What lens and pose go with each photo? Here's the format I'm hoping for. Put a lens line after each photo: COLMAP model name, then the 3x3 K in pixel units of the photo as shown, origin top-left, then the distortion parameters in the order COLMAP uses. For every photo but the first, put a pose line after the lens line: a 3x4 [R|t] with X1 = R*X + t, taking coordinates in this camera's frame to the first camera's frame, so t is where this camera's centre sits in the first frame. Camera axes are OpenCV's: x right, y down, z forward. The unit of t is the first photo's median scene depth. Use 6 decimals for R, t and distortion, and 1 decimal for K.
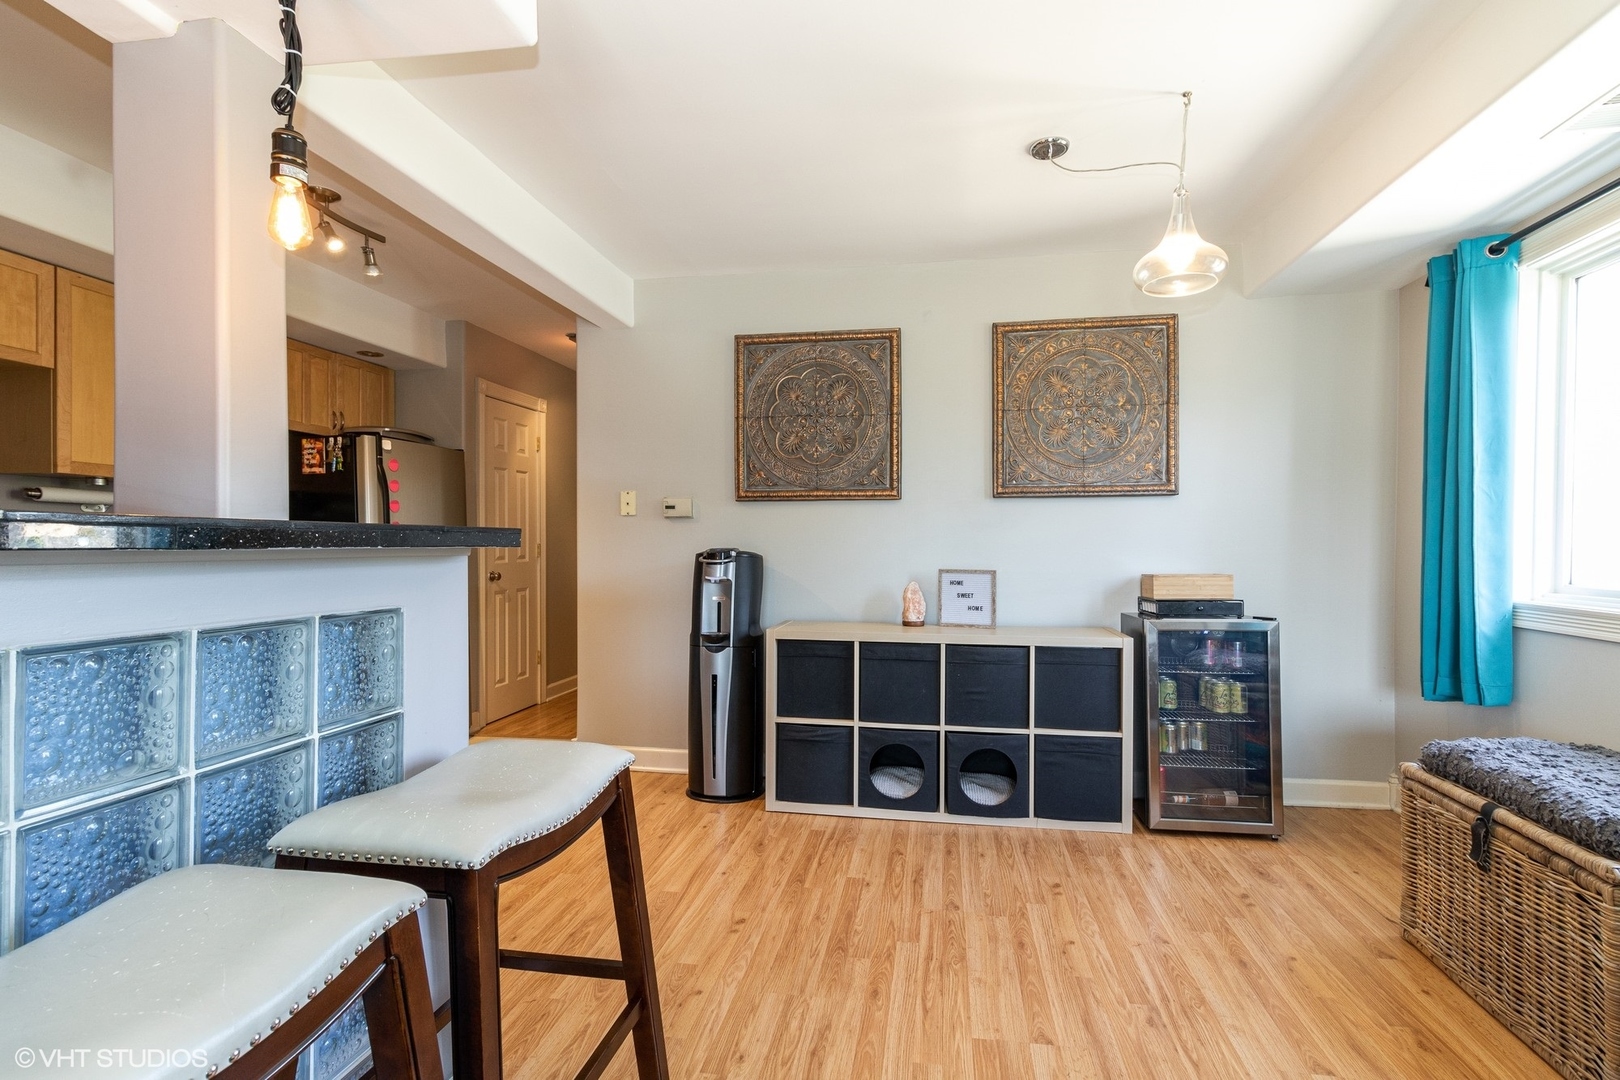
lens RADIAL K [[757.7, 0, 820.8], [0, 757.7, 551.2], [0, 0, 1]] dist [0.001861, -0.000411]
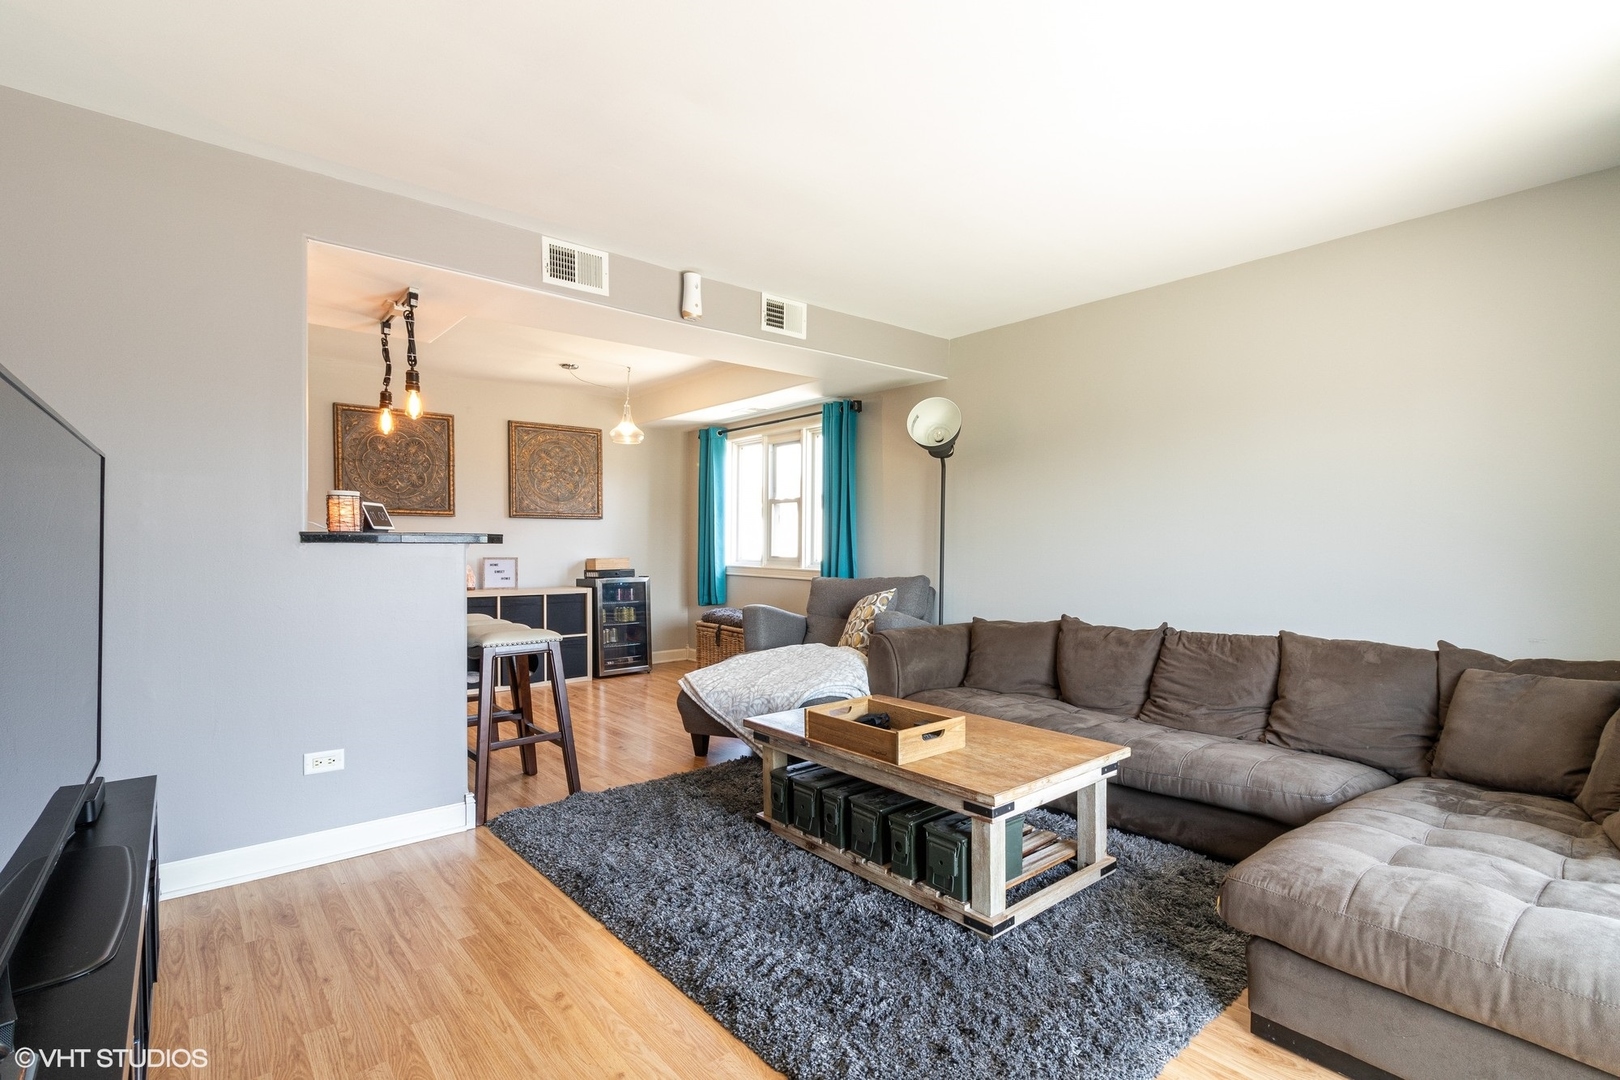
lens RADIAL K [[757.7, 0, 818.0], [0, 757.7, 545.7], [0, 0, 1]] dist [0.001861, -0.000411]
pose [[0.657609, -0.000251, 0.753360, -0.731759], [0.008003, 0.999946, -0.006652, 0.015822], [-0.753317, 0.010404, 0.657575, -0.827331]]
